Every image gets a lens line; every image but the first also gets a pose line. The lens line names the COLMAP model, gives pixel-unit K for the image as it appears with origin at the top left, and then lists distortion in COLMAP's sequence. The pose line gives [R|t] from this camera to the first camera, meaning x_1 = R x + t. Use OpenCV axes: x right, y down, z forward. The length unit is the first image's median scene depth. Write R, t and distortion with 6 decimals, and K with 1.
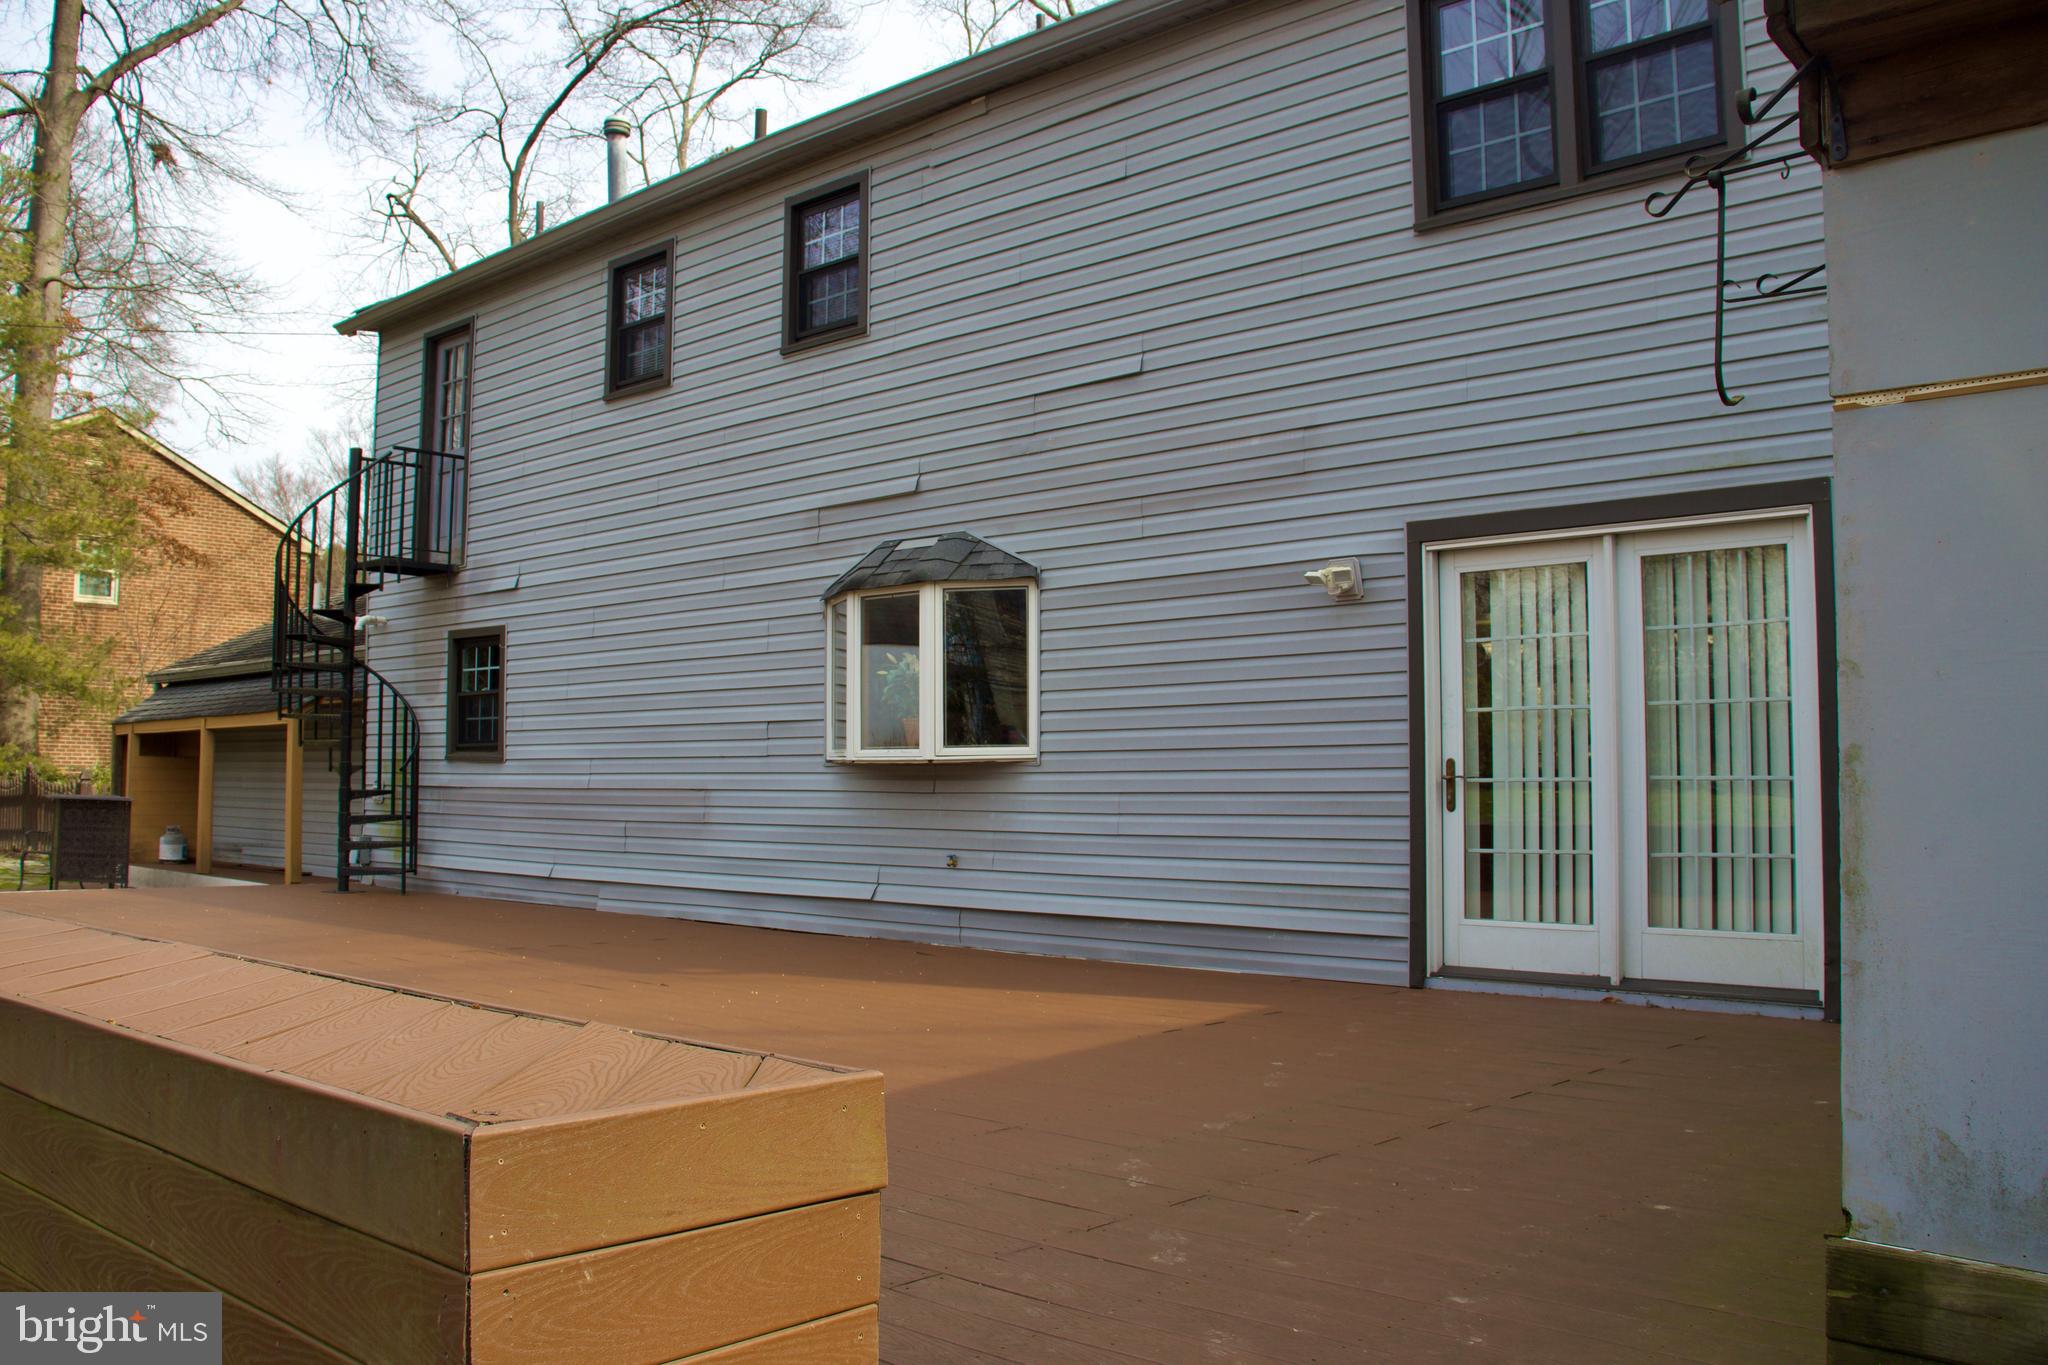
lens RADIAL K [[1702.7, 0, 1014.8], [0, 1702.7, 693.1], [0, 0, 1]] dist [-0.164348, 0.138632]
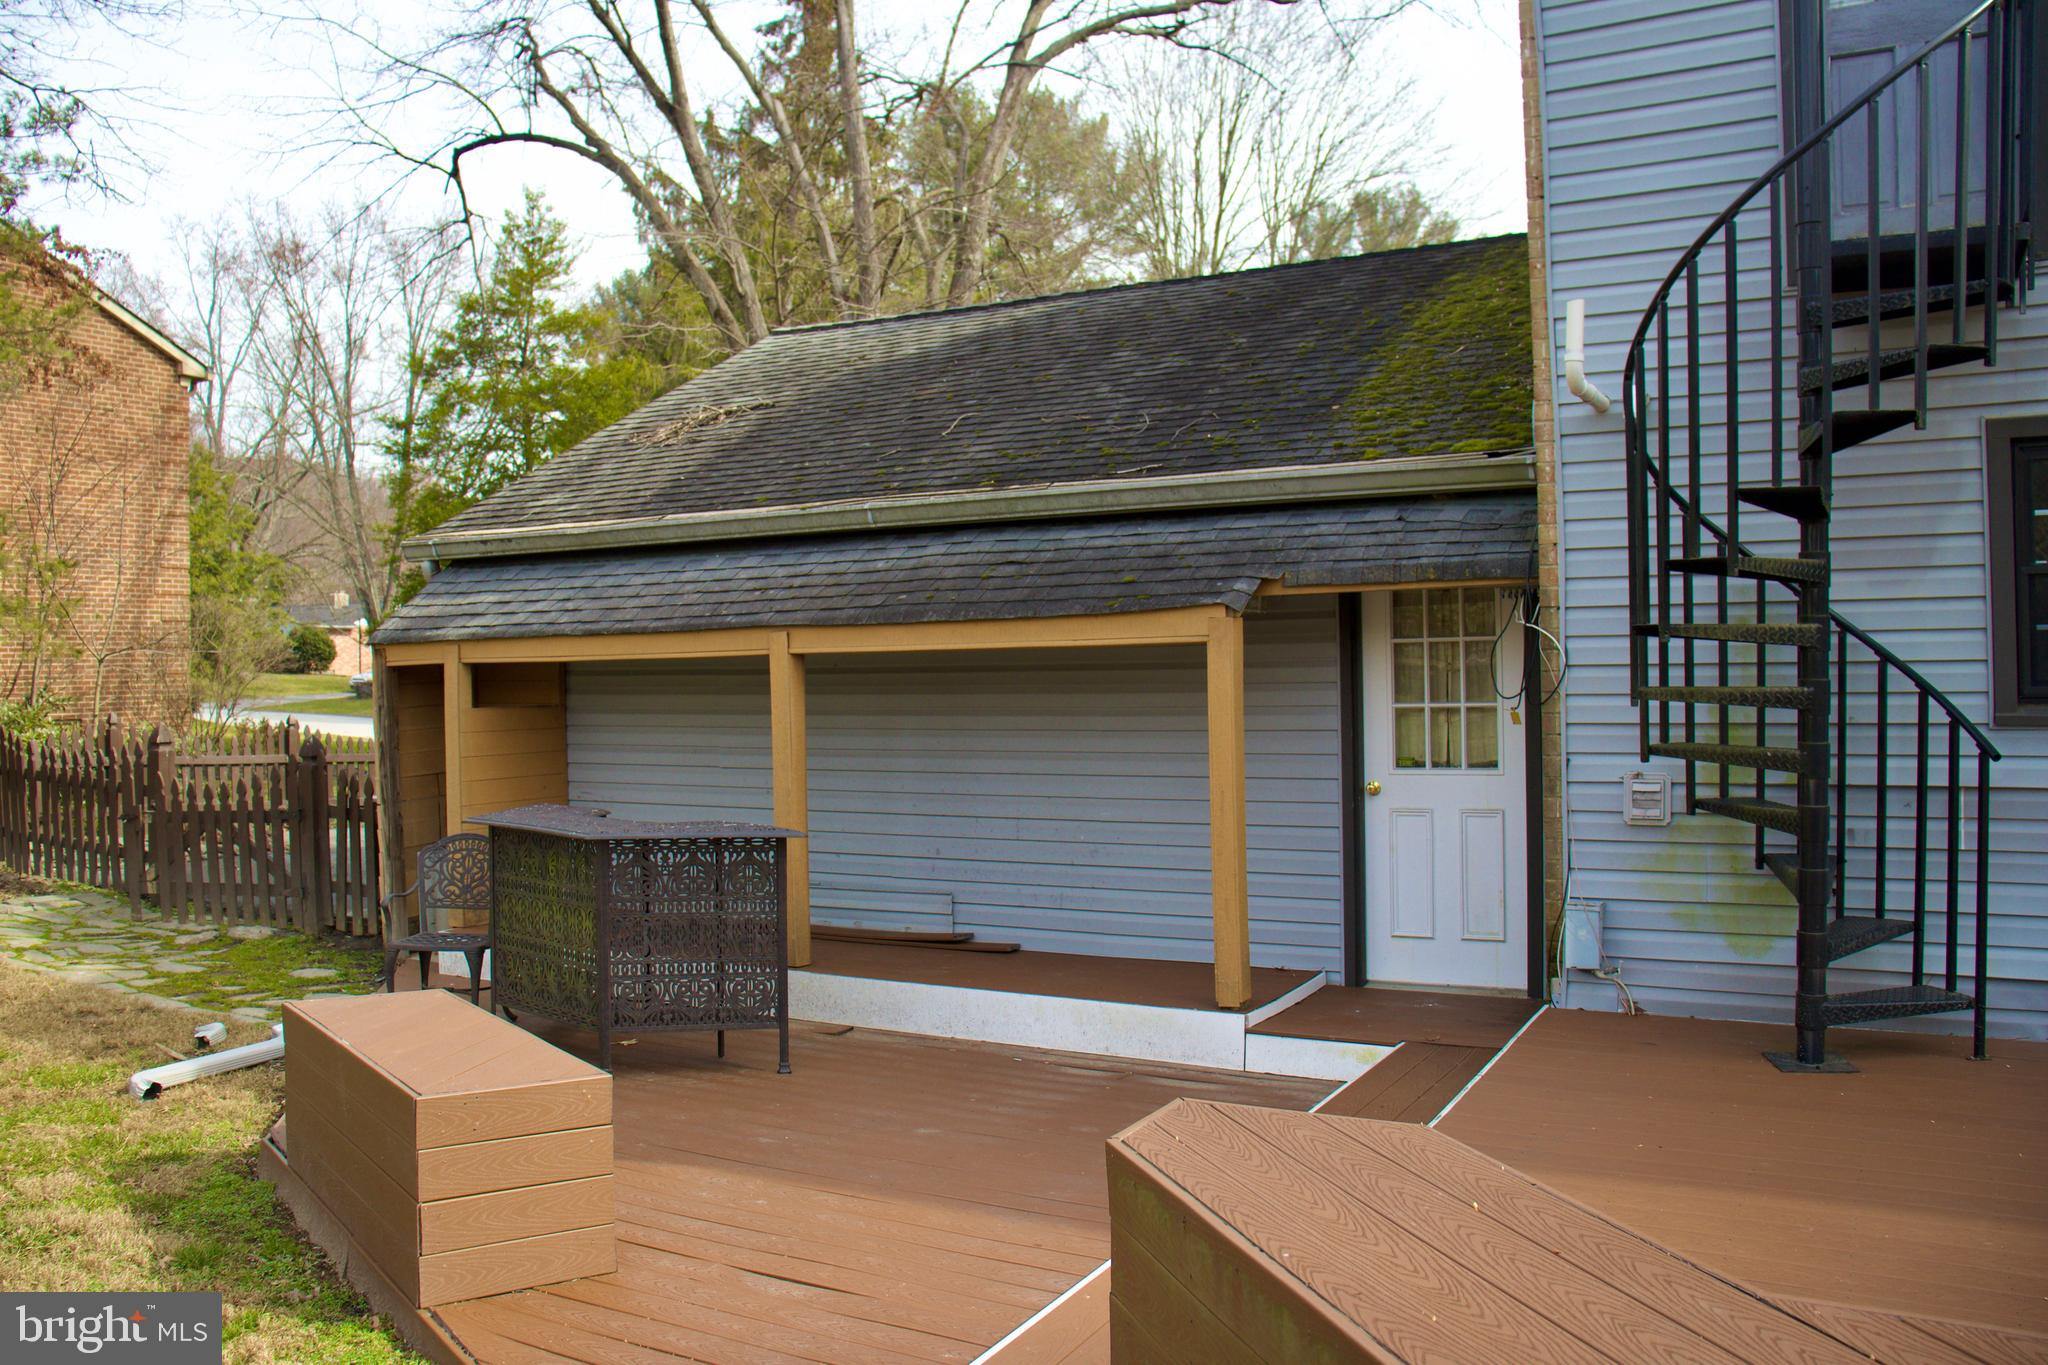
lens RADIAL K [[1702.7, 0, 1028.4], [0, 1702.7, 668.7], [0, 0, 1]] dist [-0.164348, 0.138632]
pose [[0.971853, -0.023201, 0.234443, -0.875354], [0.010267, 0.998364, 0.056243, -0.000175], [-0.235364, -0.052253, 0.970502, 0.852520]]
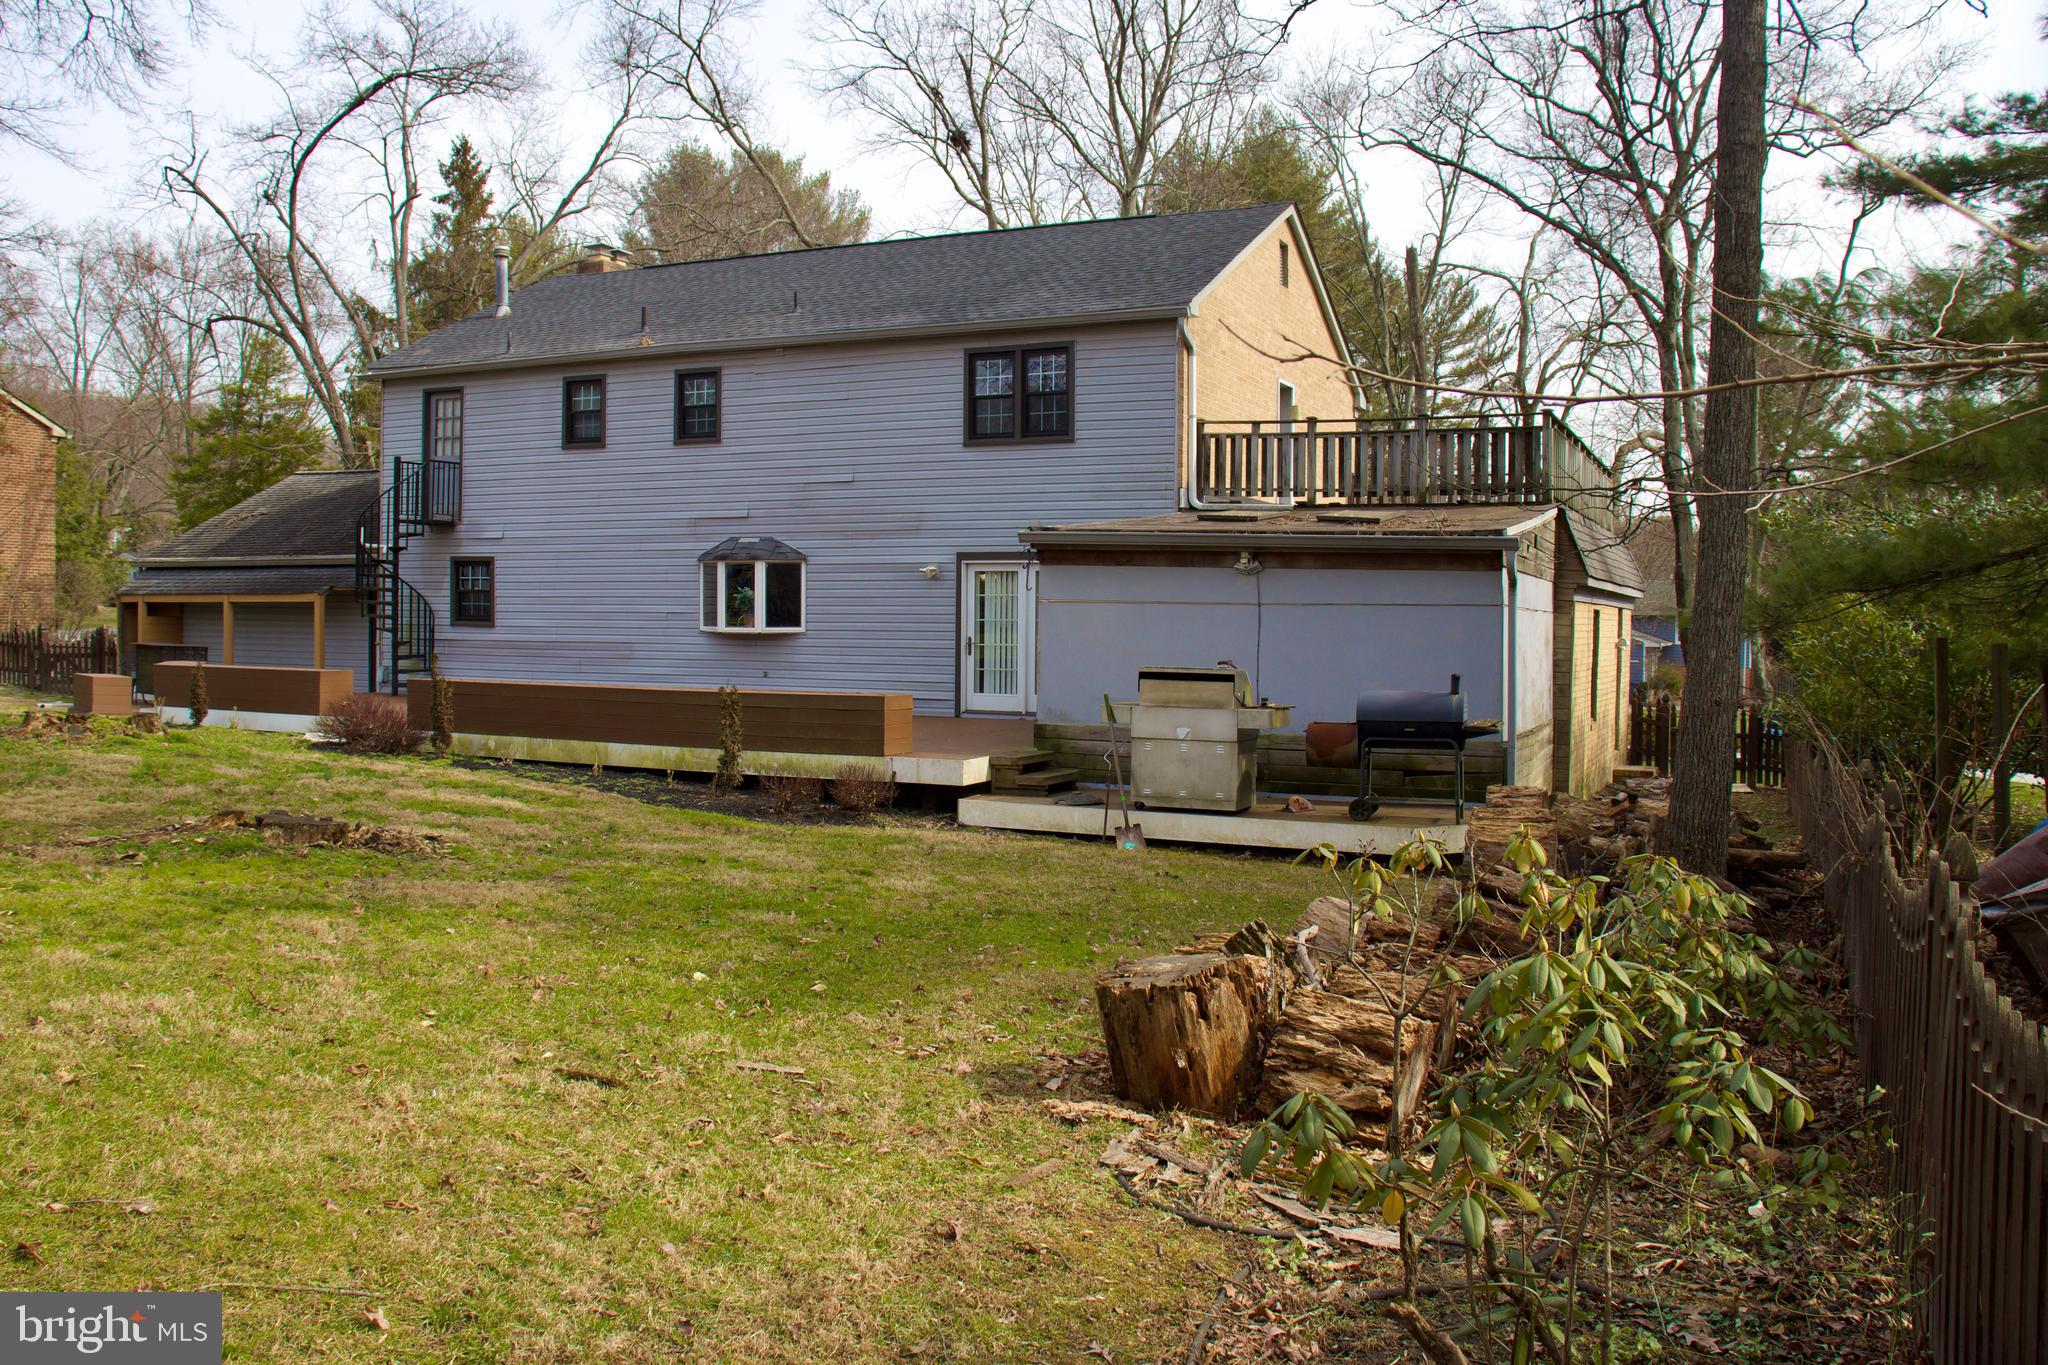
lens RADIAL K [[1702.7, 0, 1029.4], [0, 1702.7, 693.5], [0, 0, 1]] dist [-0.164348, 0.138632]
pose [[0.954488, -0.002515, 0.298239, -0.363127], [-0.026412, 0.995323, 0.092922, -0.098124], [-0.297078, -0.096570, 0.949957, -1.277599]]
